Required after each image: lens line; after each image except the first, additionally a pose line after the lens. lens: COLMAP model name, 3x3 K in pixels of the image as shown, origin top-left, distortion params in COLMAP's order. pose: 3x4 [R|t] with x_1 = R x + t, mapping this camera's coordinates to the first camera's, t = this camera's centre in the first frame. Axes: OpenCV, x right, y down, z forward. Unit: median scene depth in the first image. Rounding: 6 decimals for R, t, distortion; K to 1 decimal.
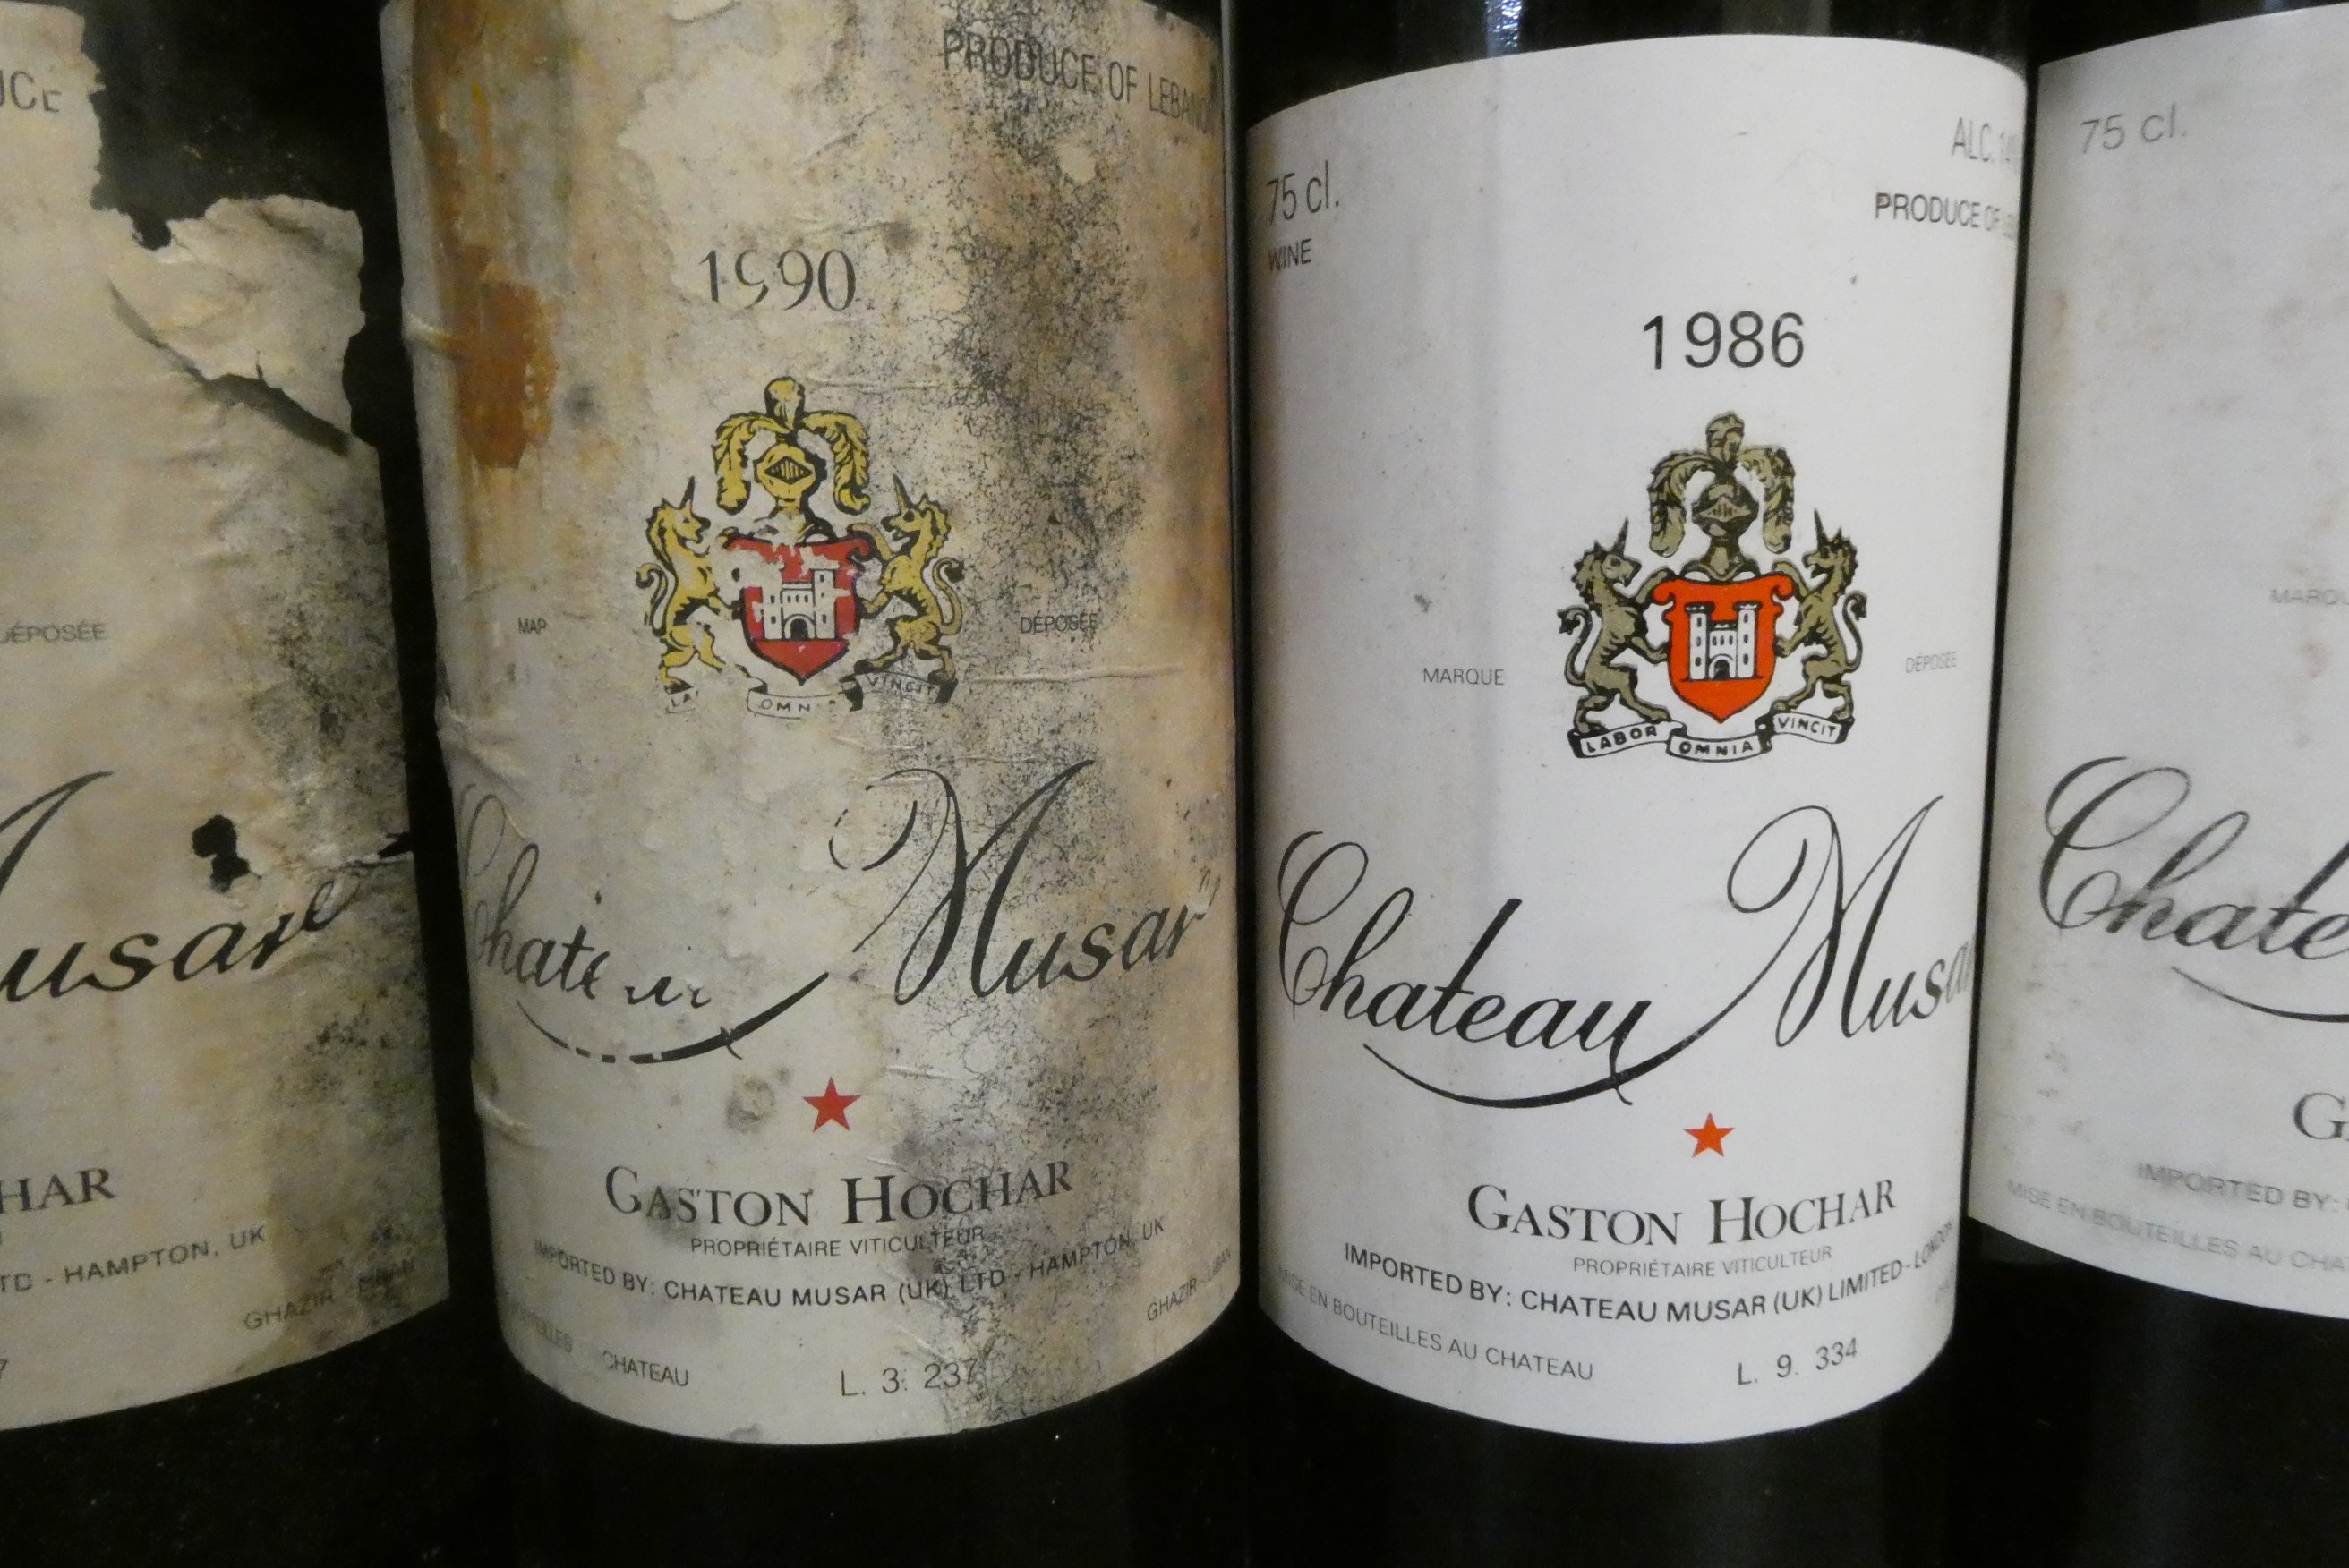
lens RADIAL K [[1711.2, 0, 1170.9], [0, 1711.2, 777.0], [0, 0, 1]] dist [0.003427, -0.005394]
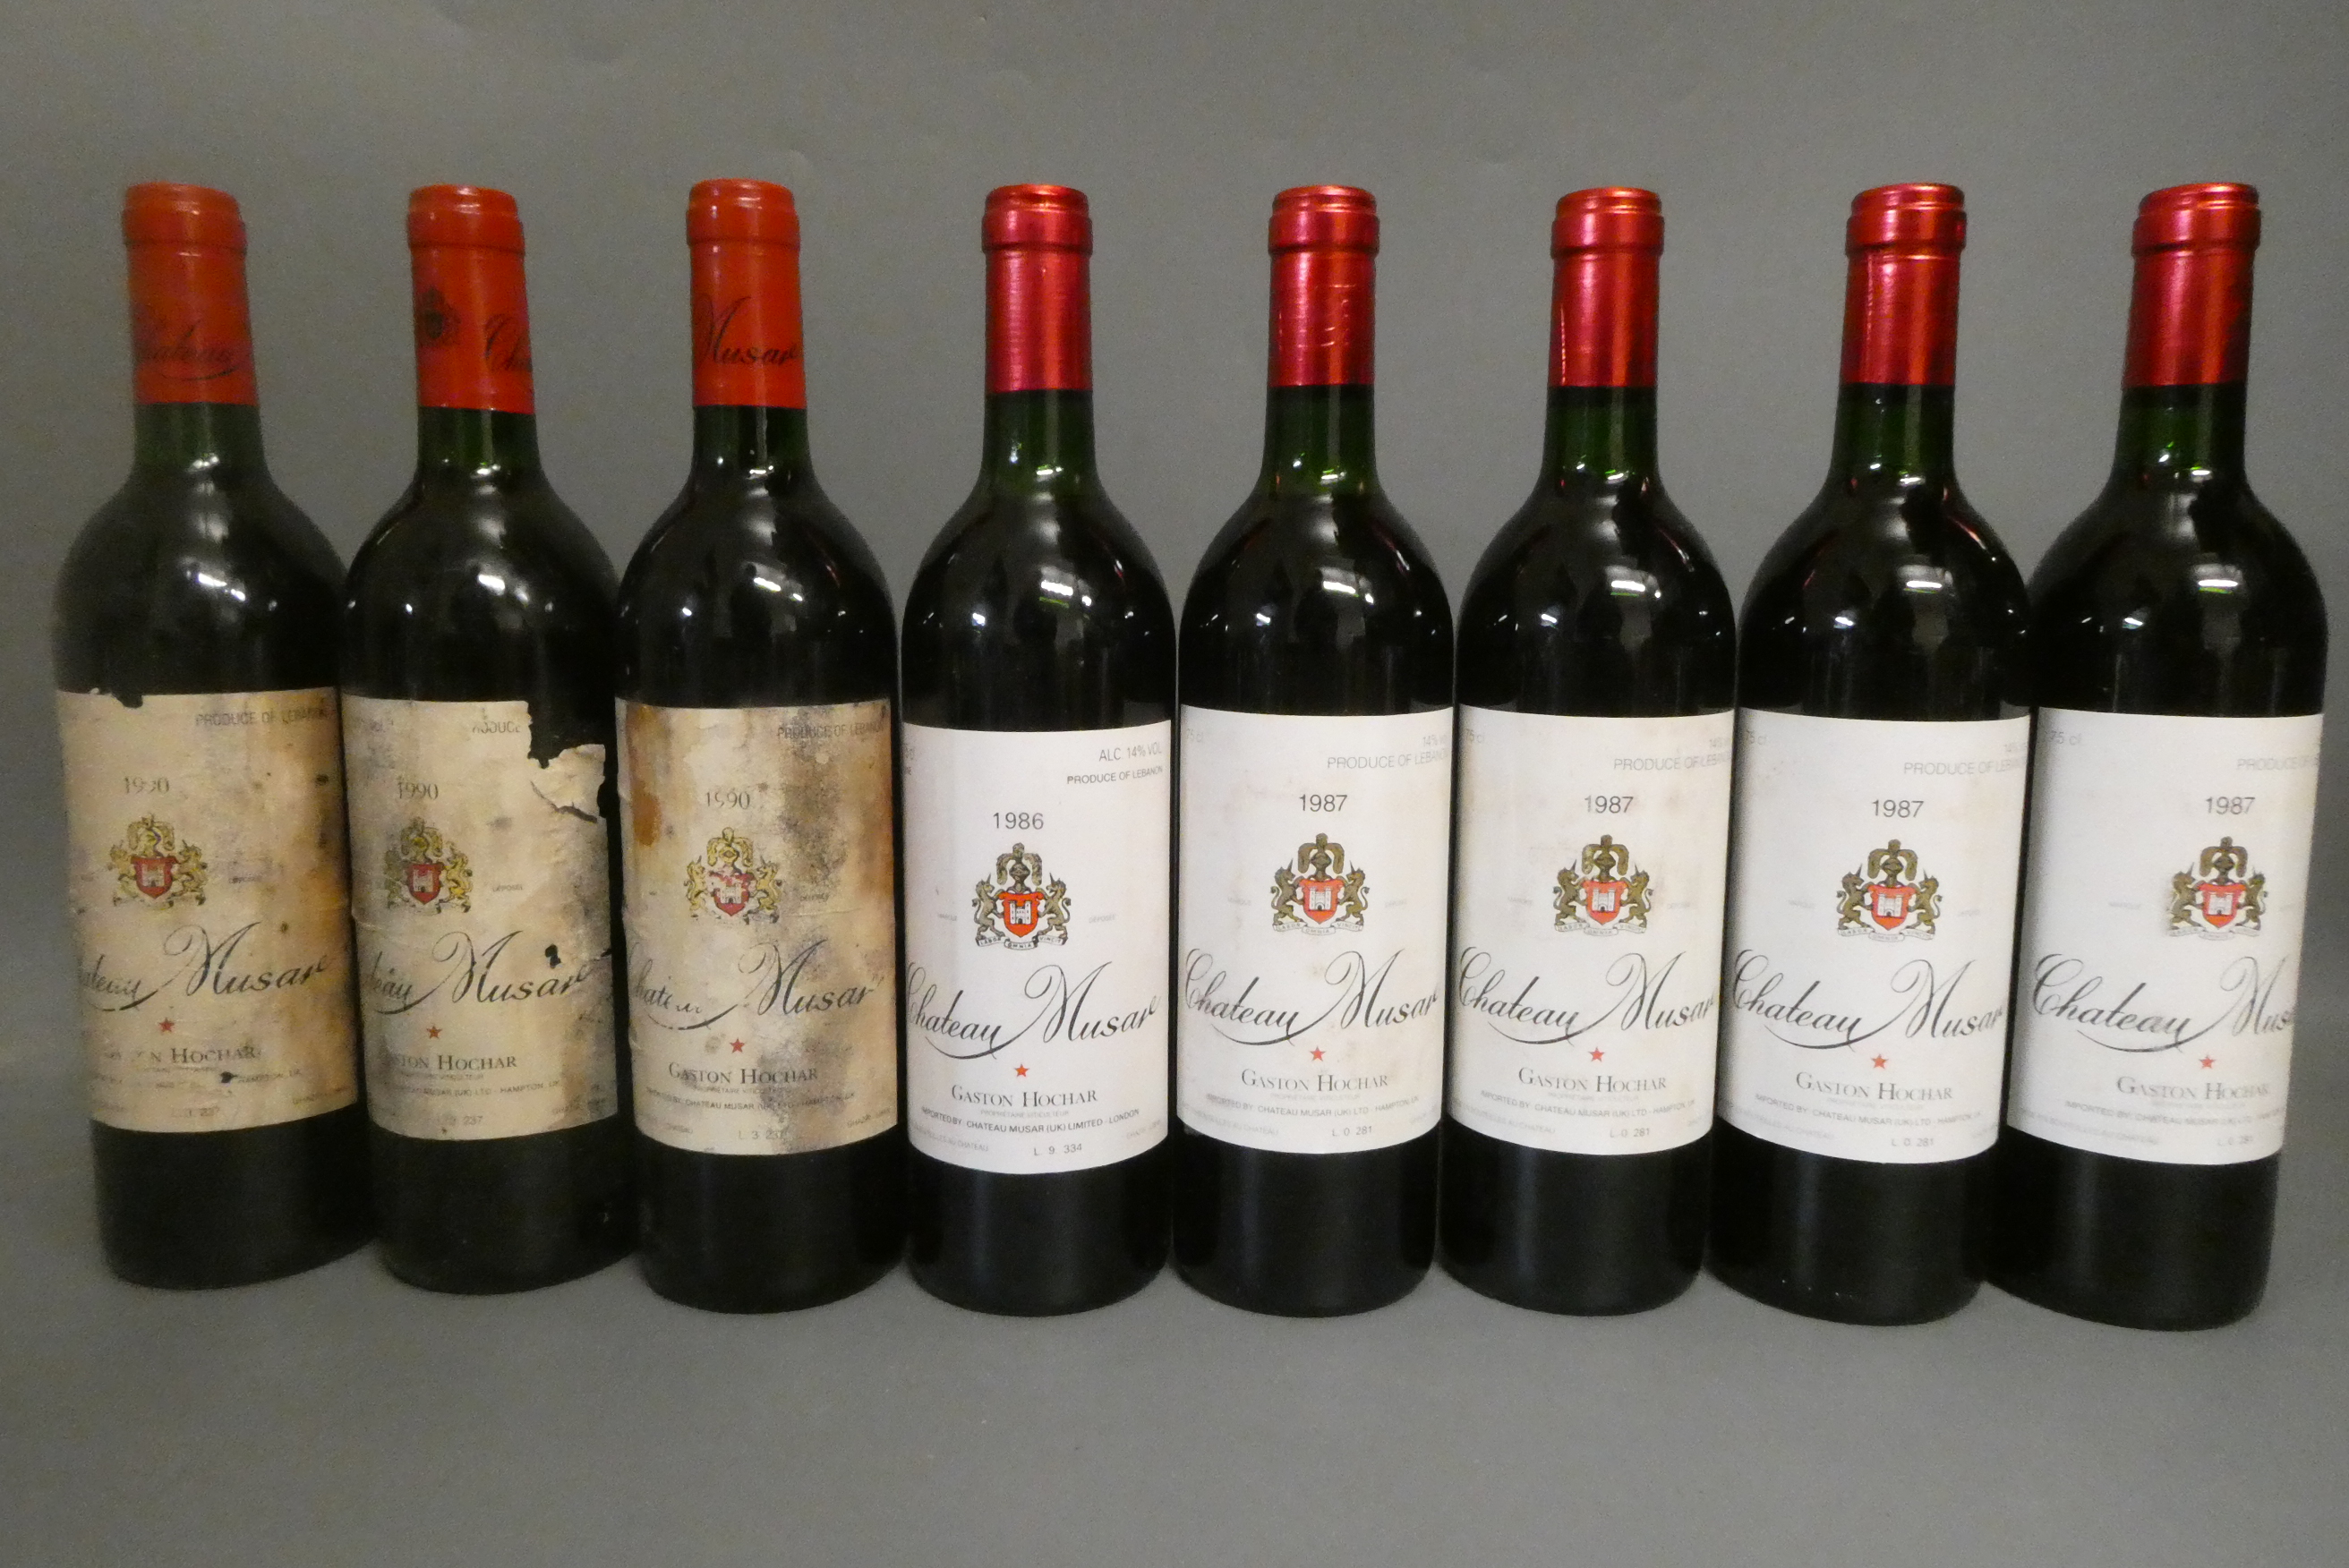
lens RADIAL K [[1711.2, 0, 1180.2], [0, 1711.2, 787.2], [0, 0, 1]] dist [0.003427, -0.005394]
pose [[0.996477, 0.036502, -0.075504, 0.830331], [-0.037686, 0.999187, -0.014310, -0.270477], [0.074921, 0.017105, 0.997043, -2.089860]]
